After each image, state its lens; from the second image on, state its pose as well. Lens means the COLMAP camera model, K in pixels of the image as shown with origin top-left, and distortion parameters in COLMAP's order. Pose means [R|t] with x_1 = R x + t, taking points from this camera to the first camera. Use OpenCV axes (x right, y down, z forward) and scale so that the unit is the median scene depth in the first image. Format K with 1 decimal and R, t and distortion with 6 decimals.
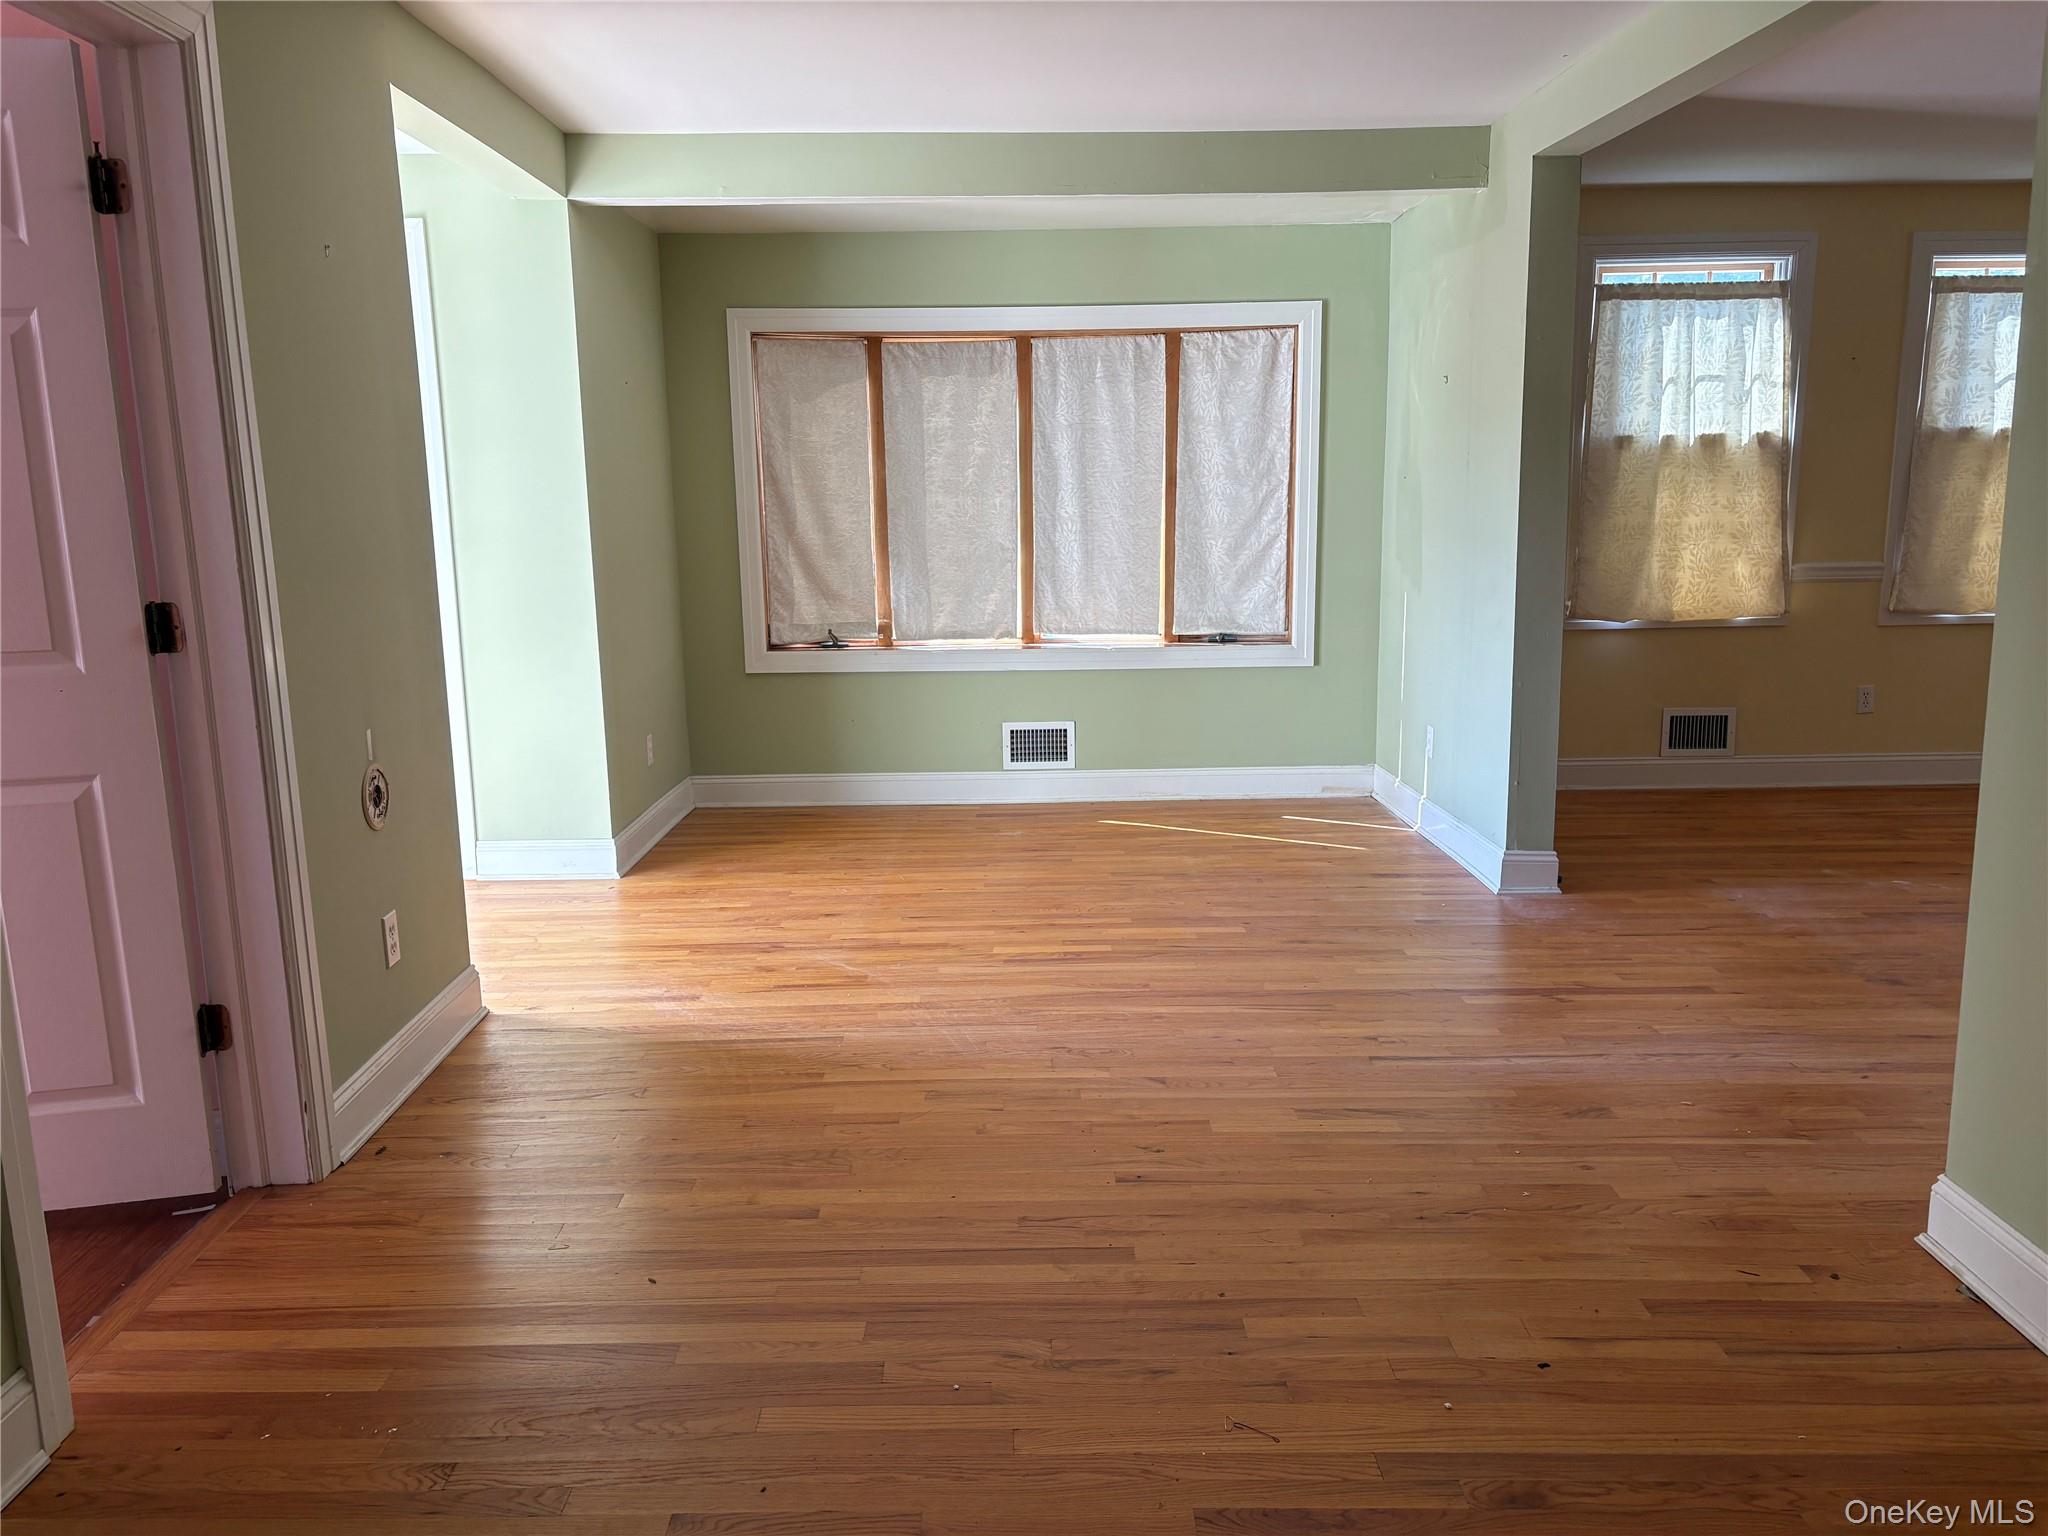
lens RADIAL K [[1555.8, 0, 1025.1], [0, 1555.8, 796.9], [0, 0, 1]] dist [0.051907, -0.063618]
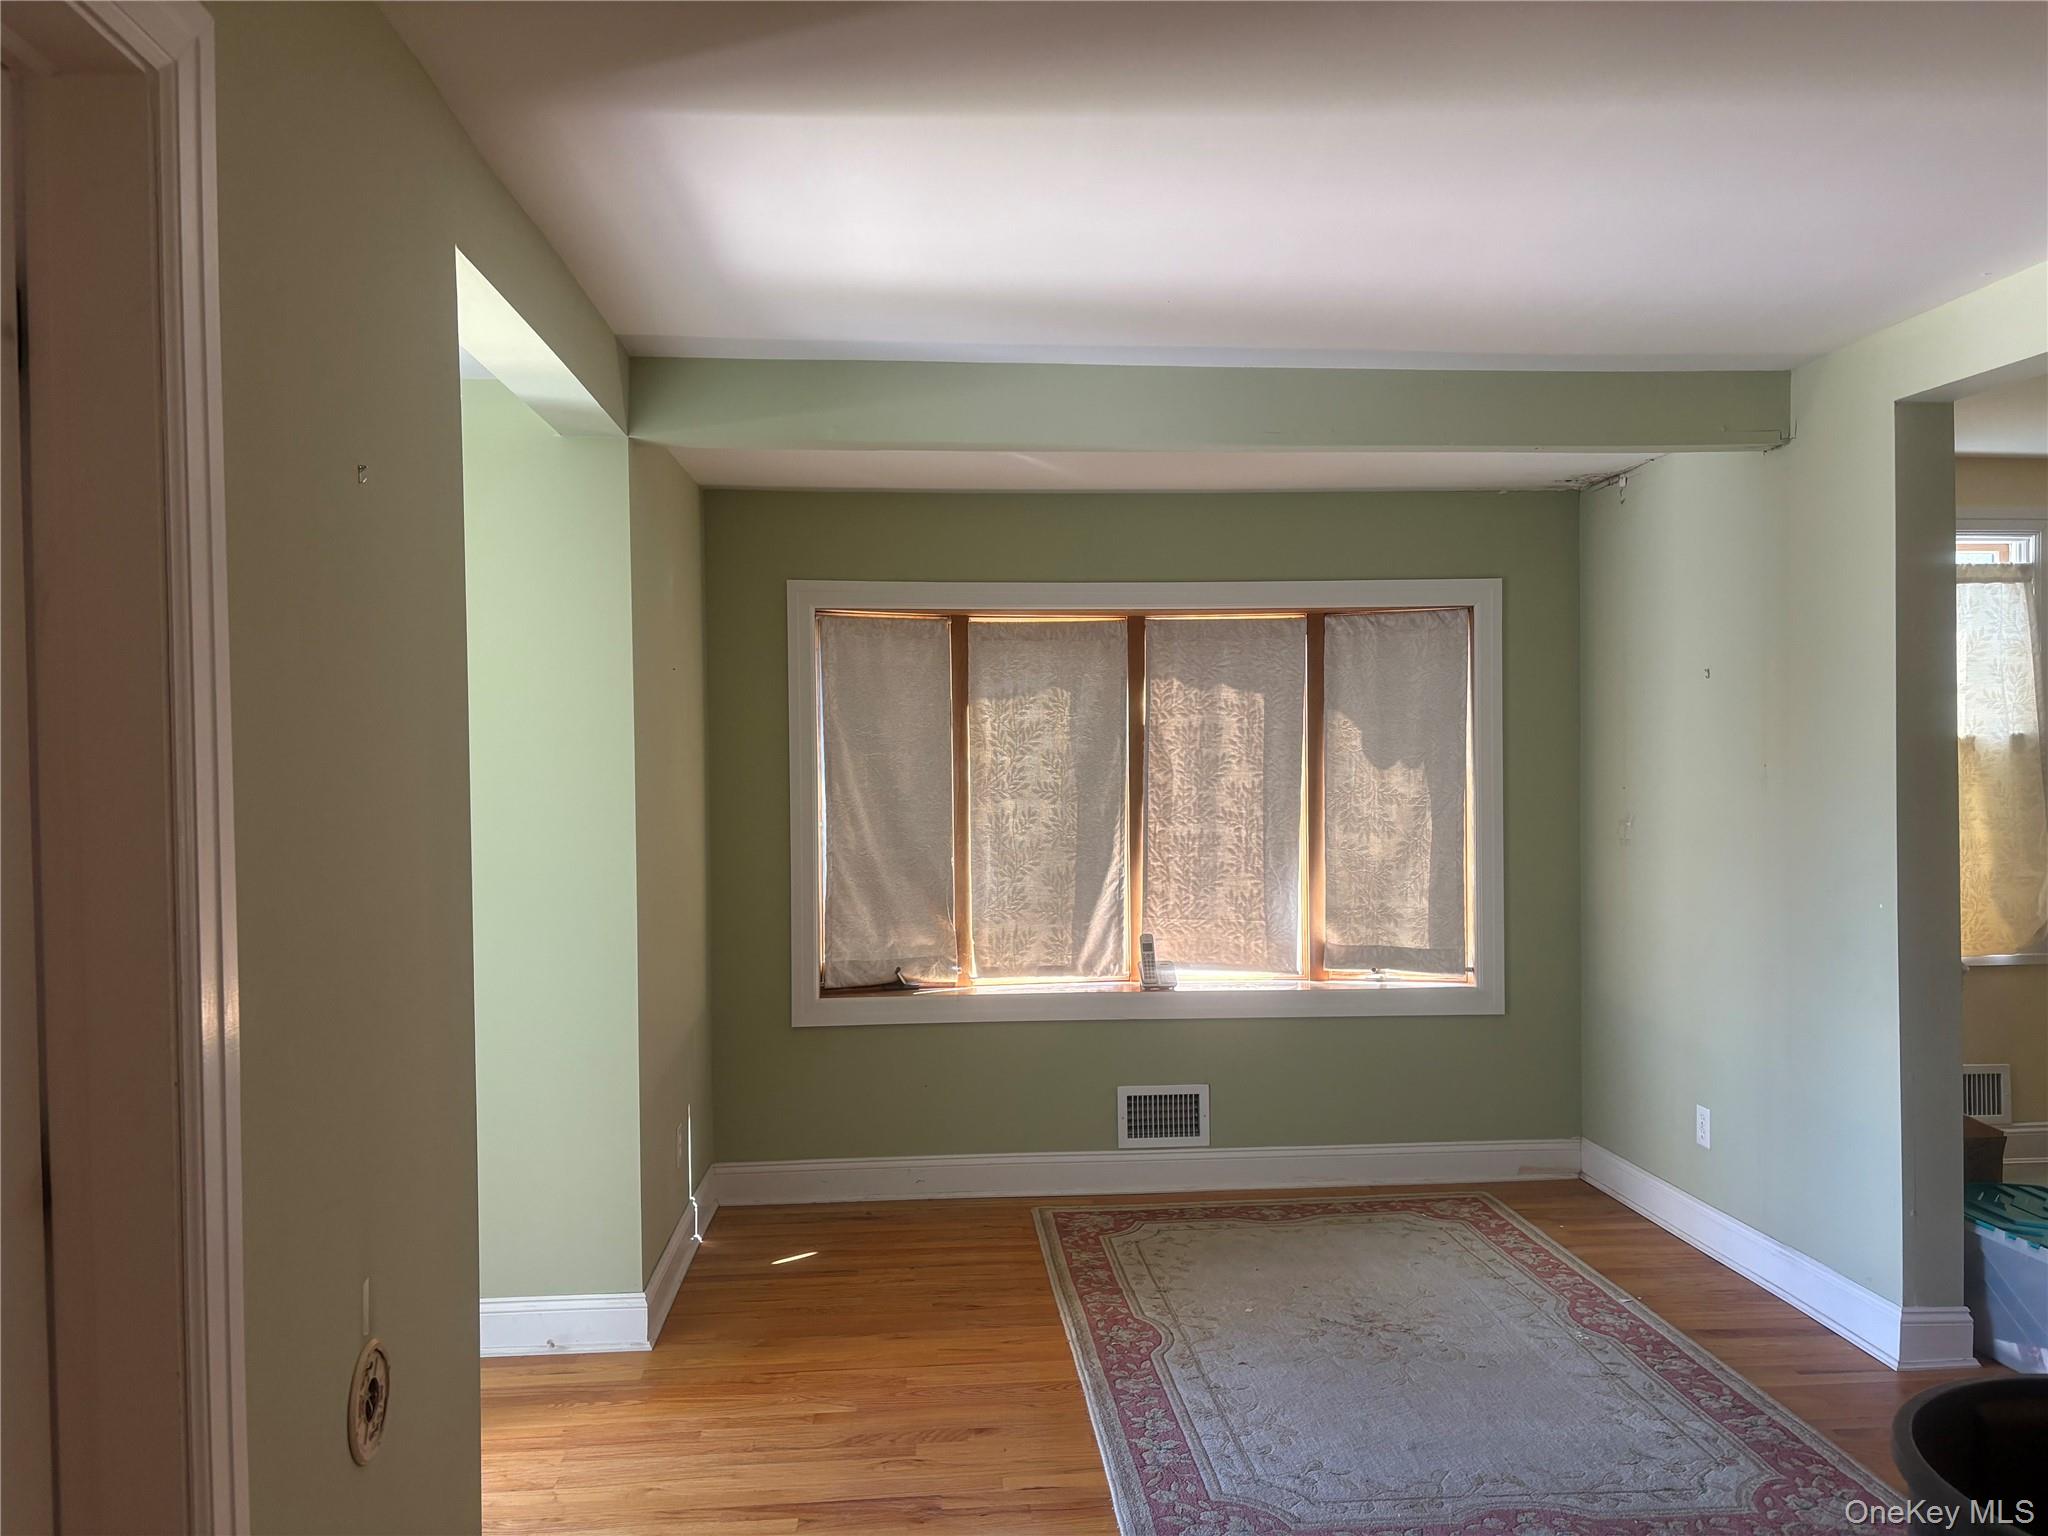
lens RADIAL K [[1555.8, 0, 1023.4], [0, 1555.8, 776.1], [0, 0, 1]] dist [0.051907, -0.063618]
pose [[0.998202, 0.004095, 0.059805, -0.113432], [0.006874, 0.983265, -0.182053, -0.061014], [-0.059549, 0.182136, 0.981468, 0.207414]]
